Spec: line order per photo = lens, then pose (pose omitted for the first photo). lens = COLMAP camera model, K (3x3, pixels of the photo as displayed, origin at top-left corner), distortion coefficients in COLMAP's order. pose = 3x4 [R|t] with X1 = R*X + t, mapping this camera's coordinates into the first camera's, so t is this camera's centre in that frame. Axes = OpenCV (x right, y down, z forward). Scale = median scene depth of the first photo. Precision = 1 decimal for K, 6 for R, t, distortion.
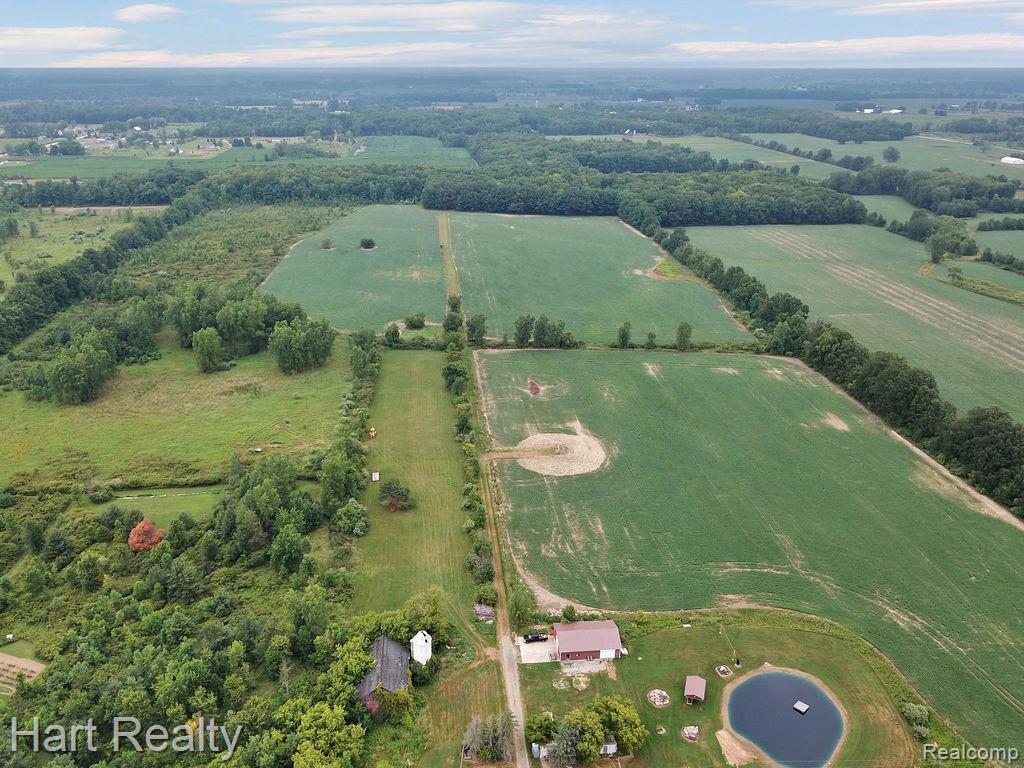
lens RADIAL K [[794.9, 0, 508.5], [0, 794.9, 387.1], [0, 0, 1]] dist [0.017296, -0.002502]
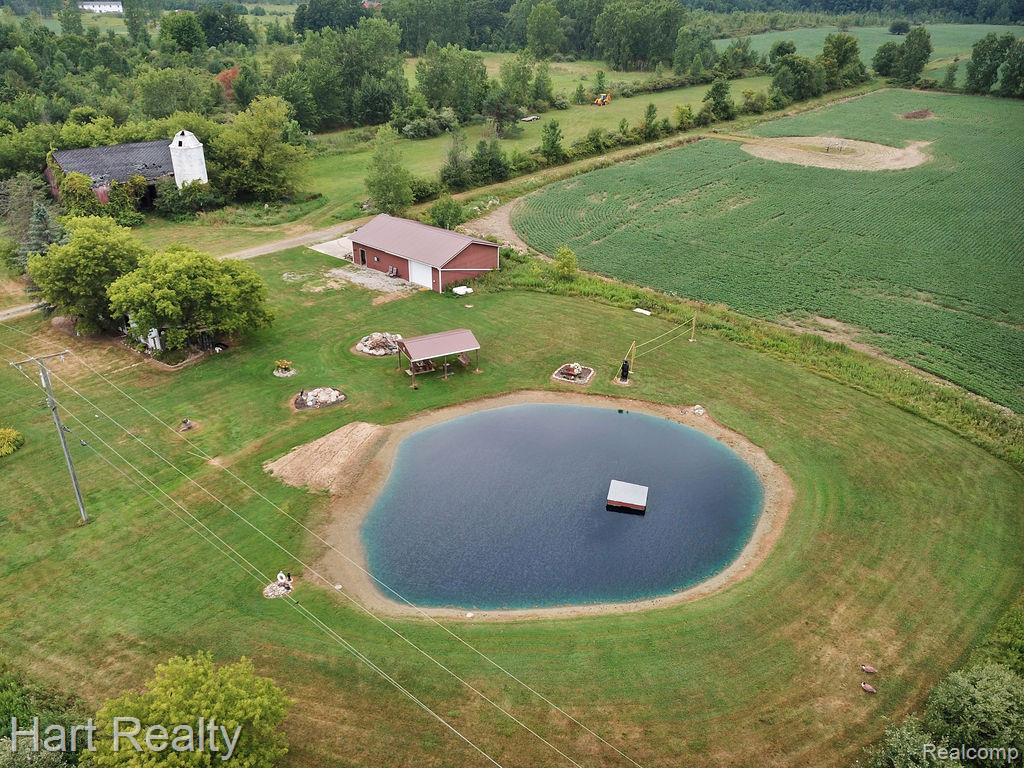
lens RADIAL K [[791.7, 0, 491.3], [0, 791.7, 384.6], [0, 0, 1]] dist [0.003779, -0.000115]
pose [[0.698243, 0.337198, -0.631470, 0.313978], [-0.269983, 0.941015, 0.203961, 0.194196], [0.662998, 0.028072, 0.748095, 0.457513]]
